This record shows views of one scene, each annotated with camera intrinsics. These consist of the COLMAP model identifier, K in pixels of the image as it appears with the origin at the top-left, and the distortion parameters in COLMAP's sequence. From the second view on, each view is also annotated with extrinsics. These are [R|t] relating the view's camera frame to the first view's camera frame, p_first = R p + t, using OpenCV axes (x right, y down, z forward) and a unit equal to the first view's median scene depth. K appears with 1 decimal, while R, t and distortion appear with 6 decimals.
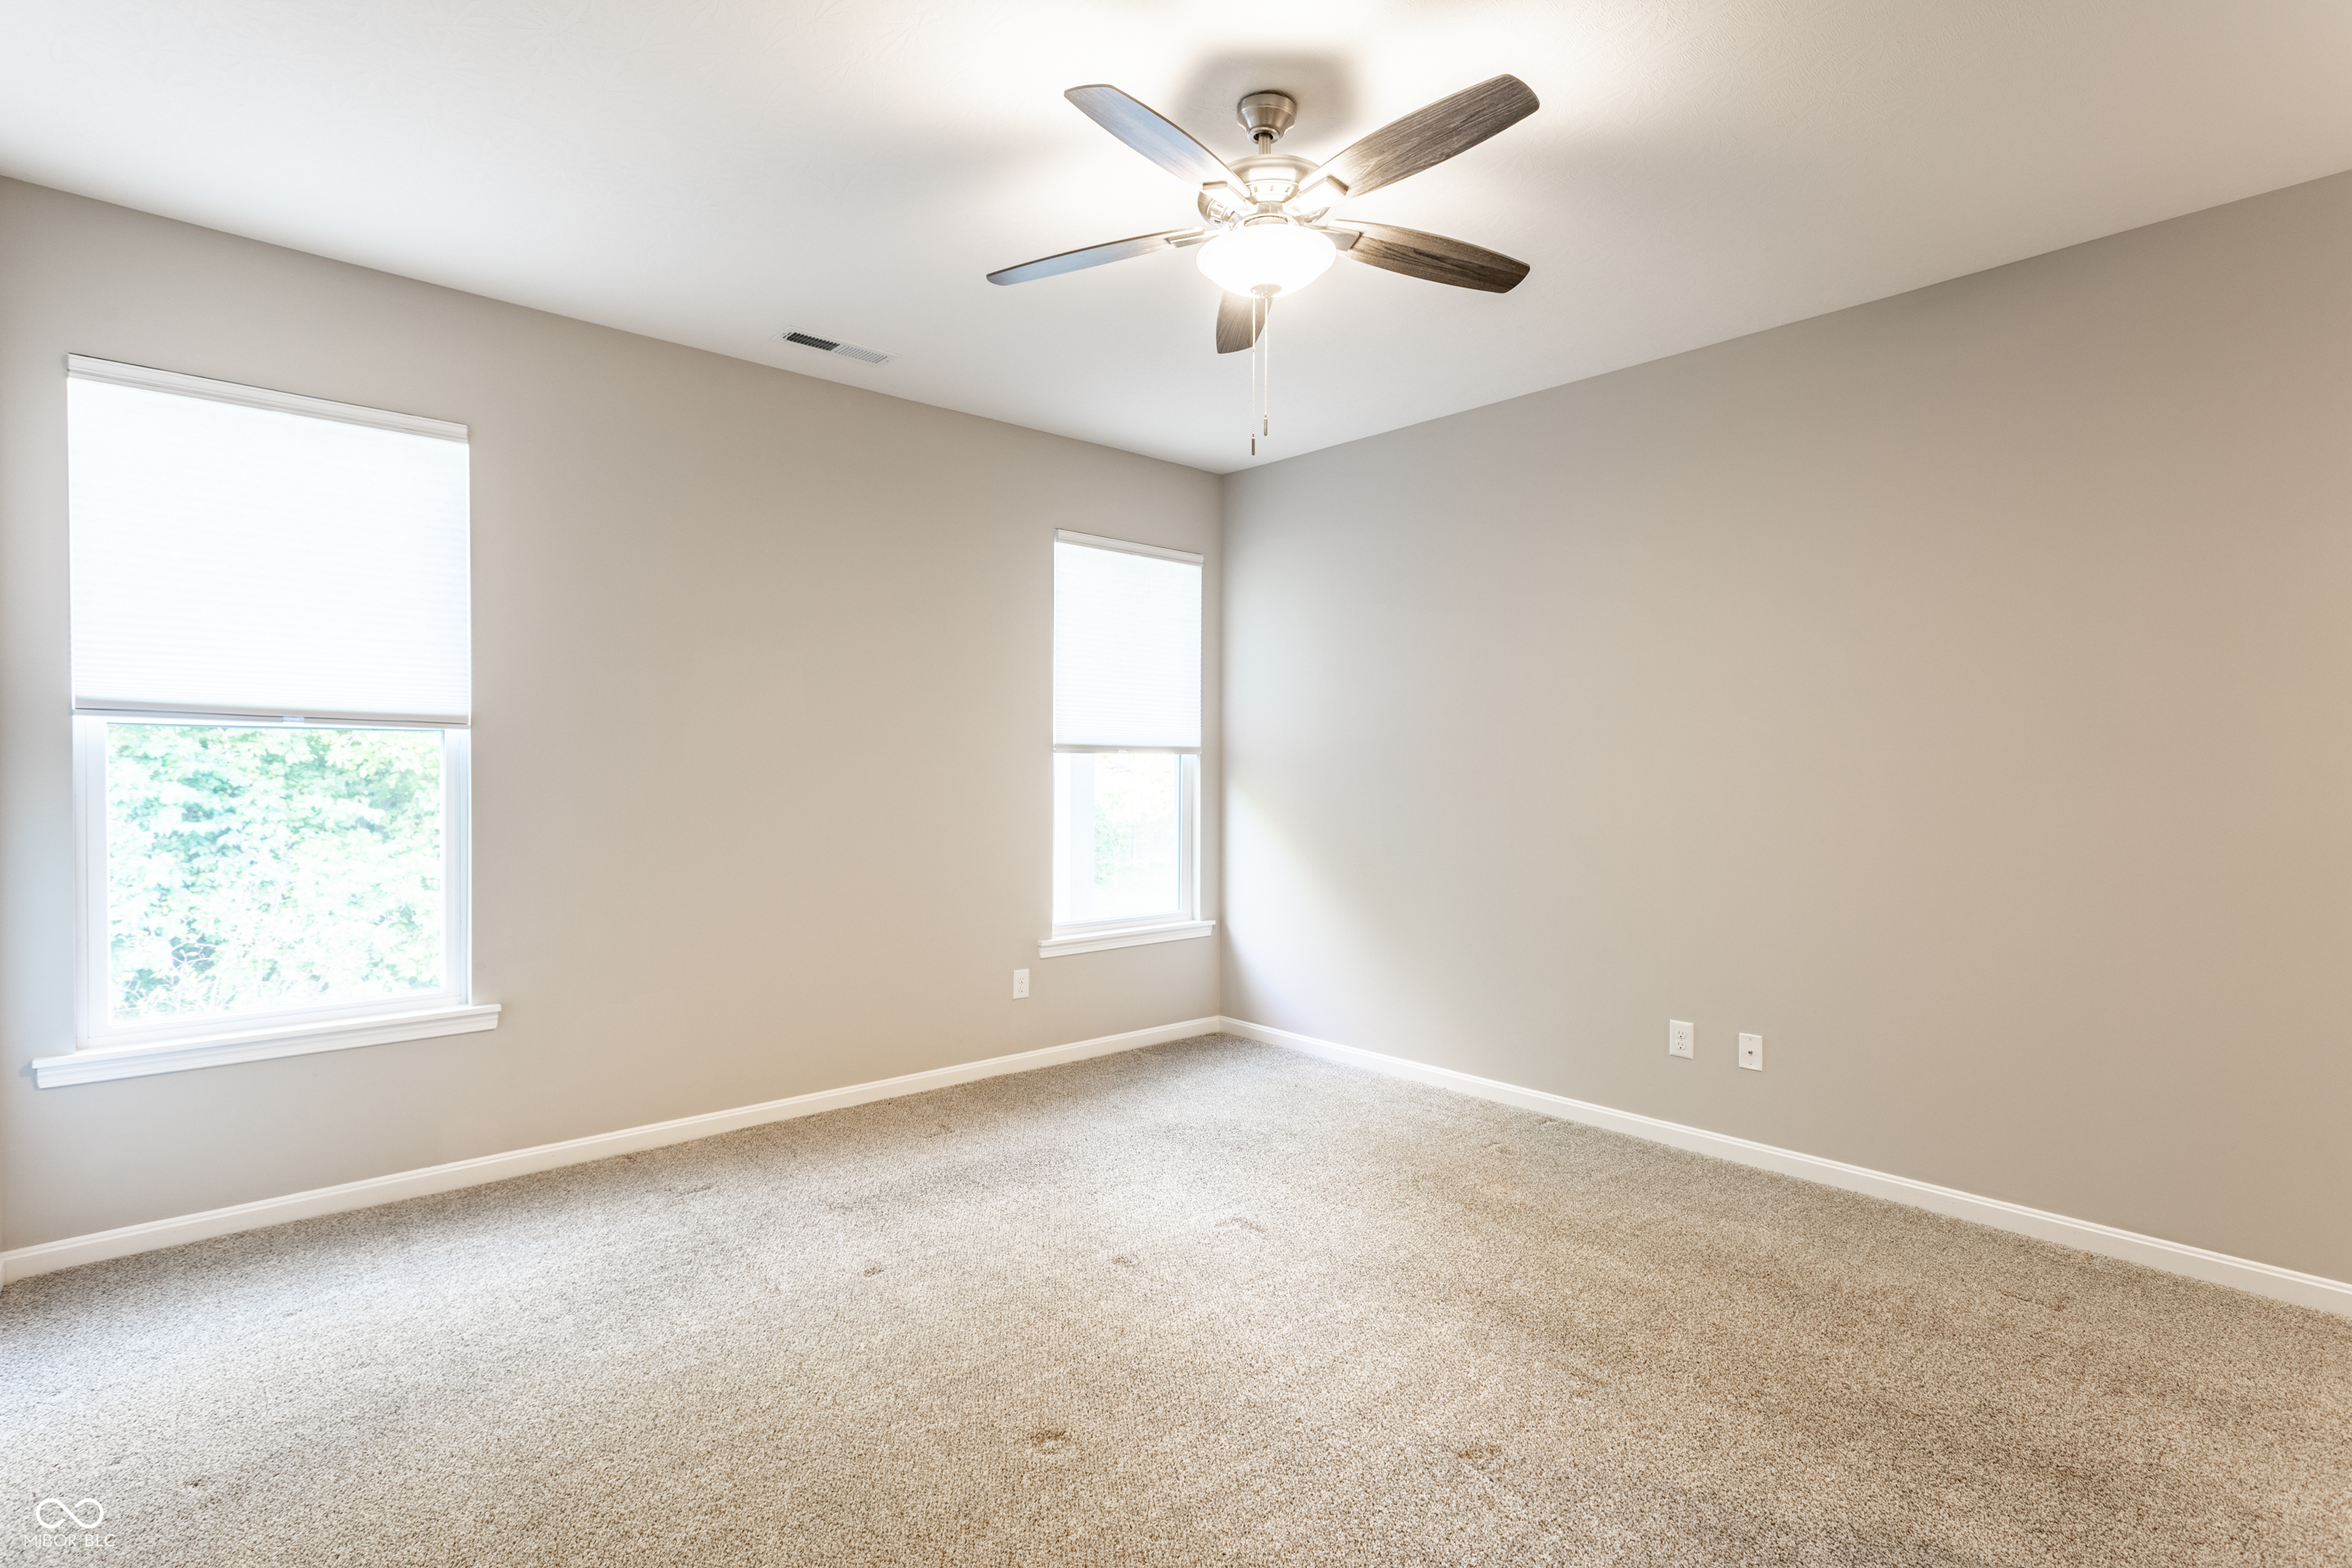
lens RADIAL K [[1146.5, 0, 1176.0], [0, 1146.5, 784.0], [0, 0, 1]] dist [-0.000767, 0.000119]
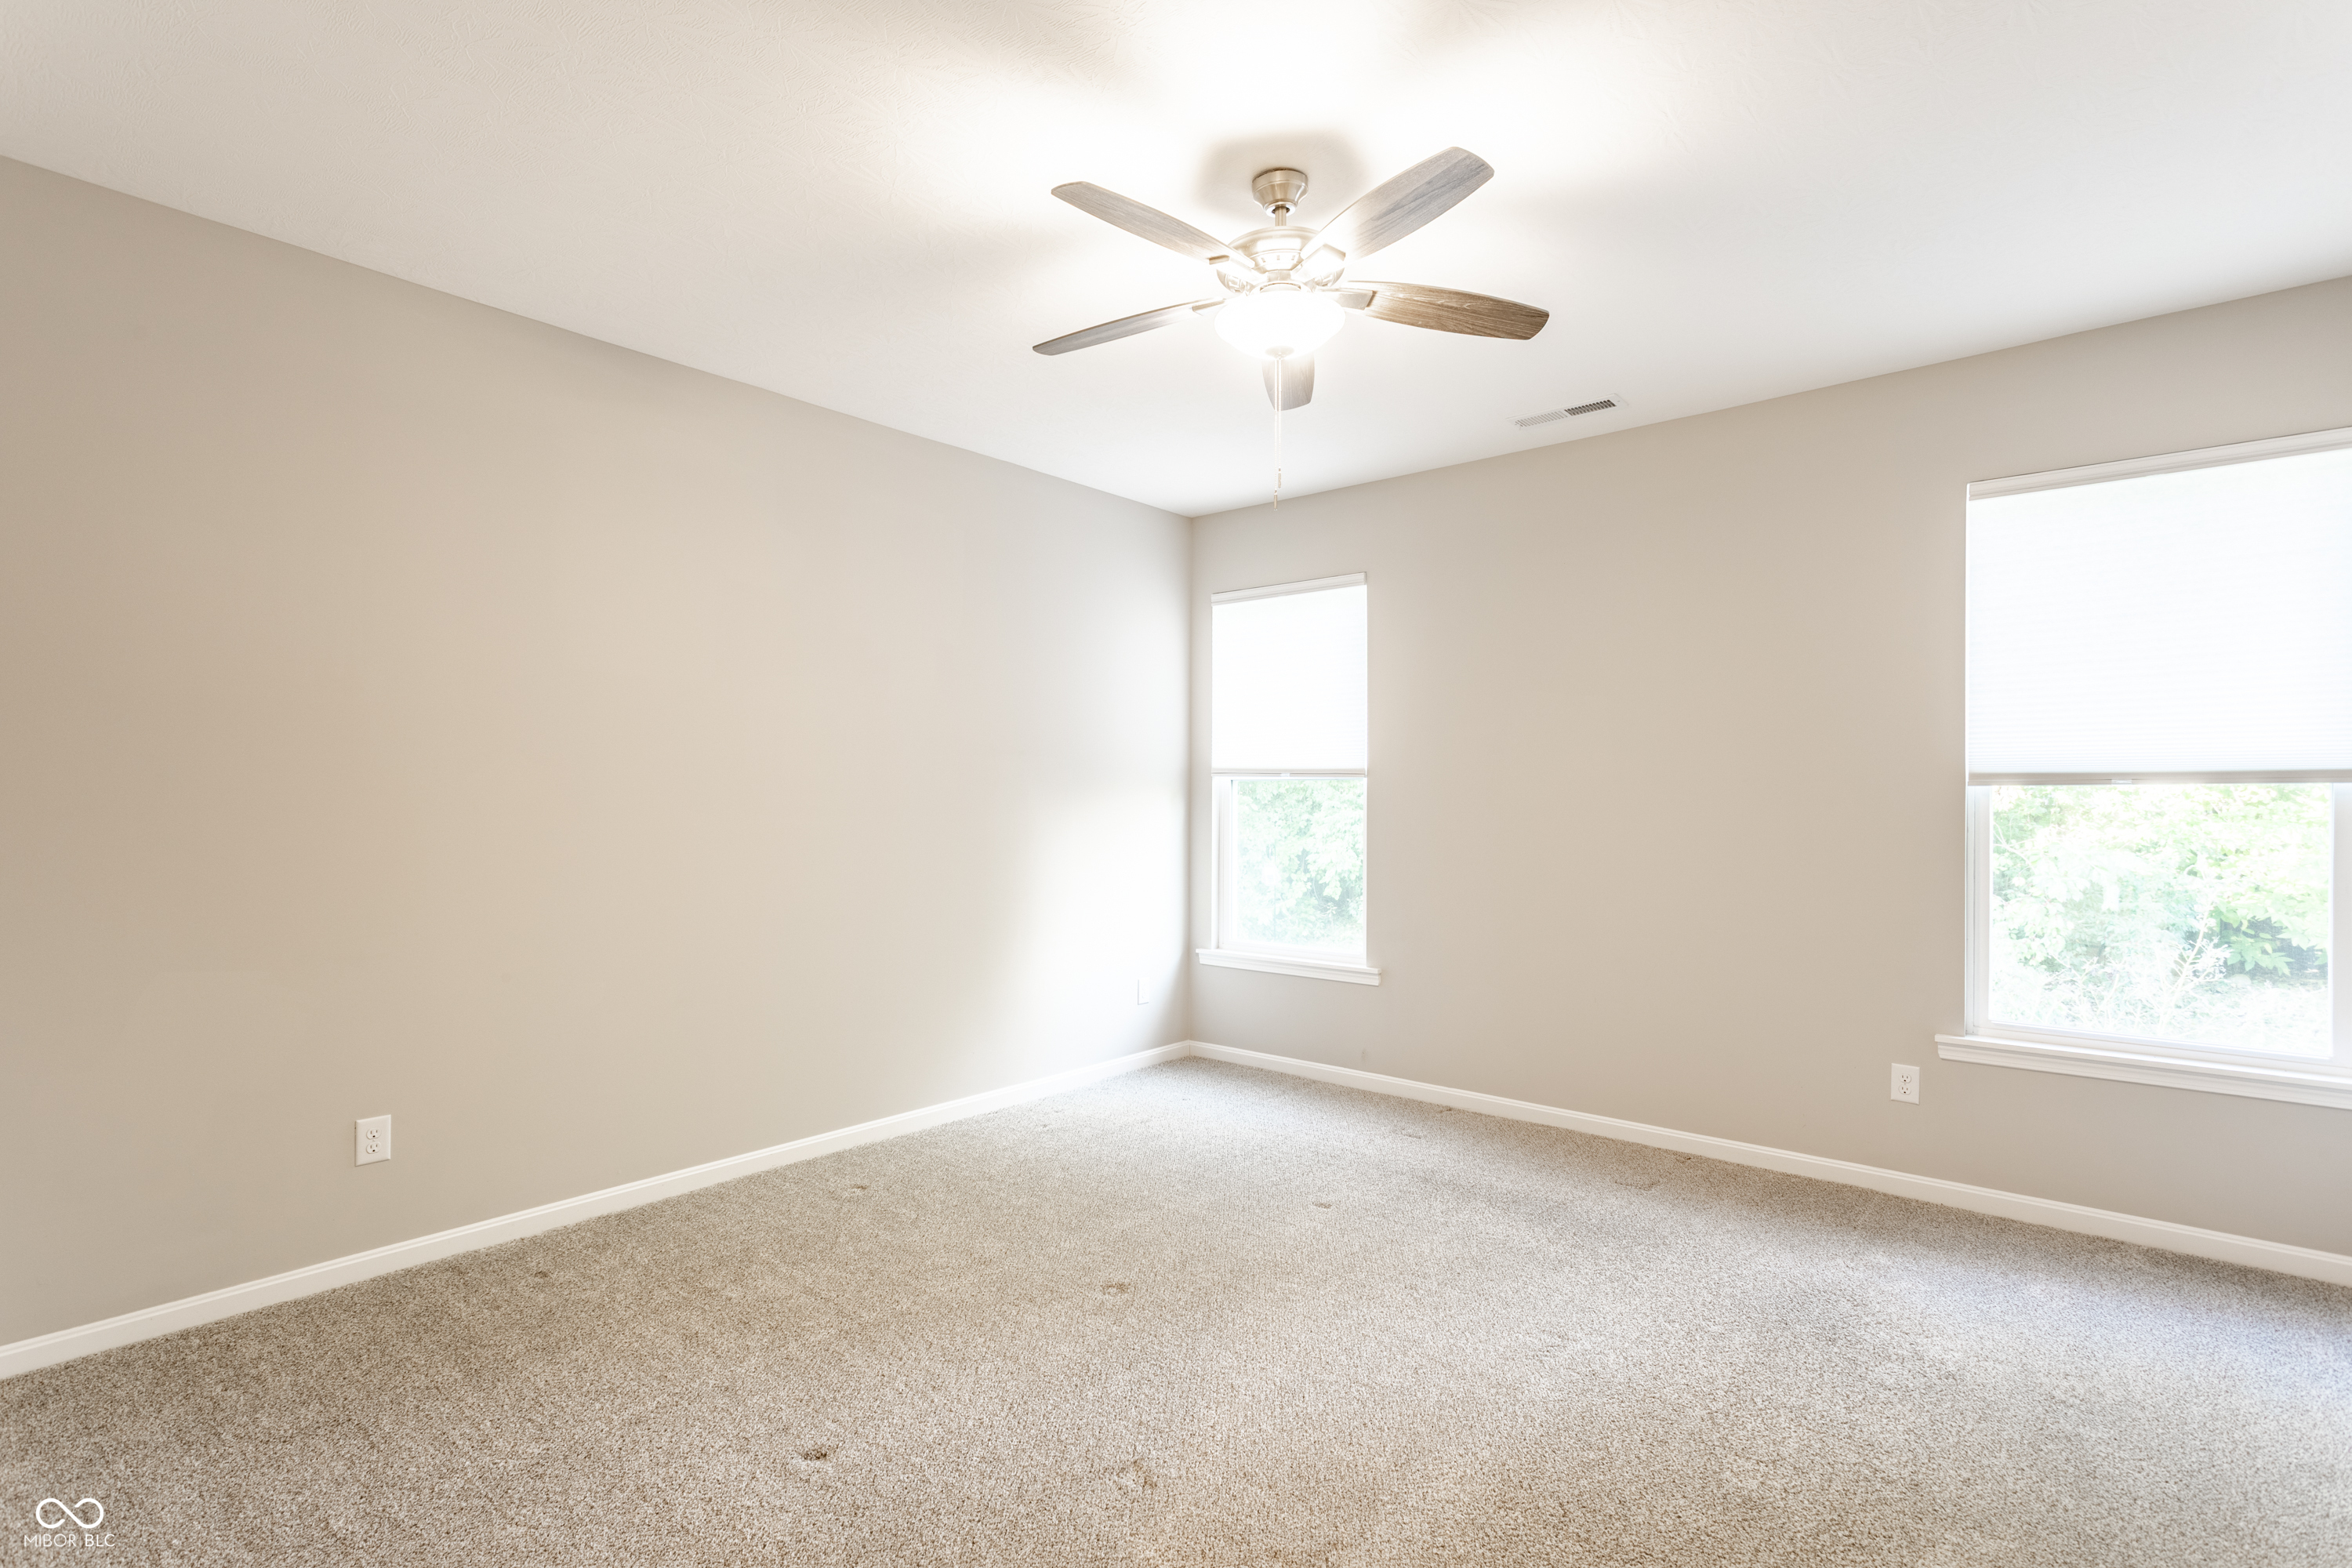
lens RADIAL K [[1183.3, 0, 1173.8], [0, 1183.3, 808.5], [0, 0, 1]] dist [0.000132, -0.000031]
pose [[0.104089, 0.005700, -0.994552, 0.871426], [-0.015941, 0.999865, 0.004062, -0.010838], [0.994440, 0.015432, 0.104166, 0.599844]]
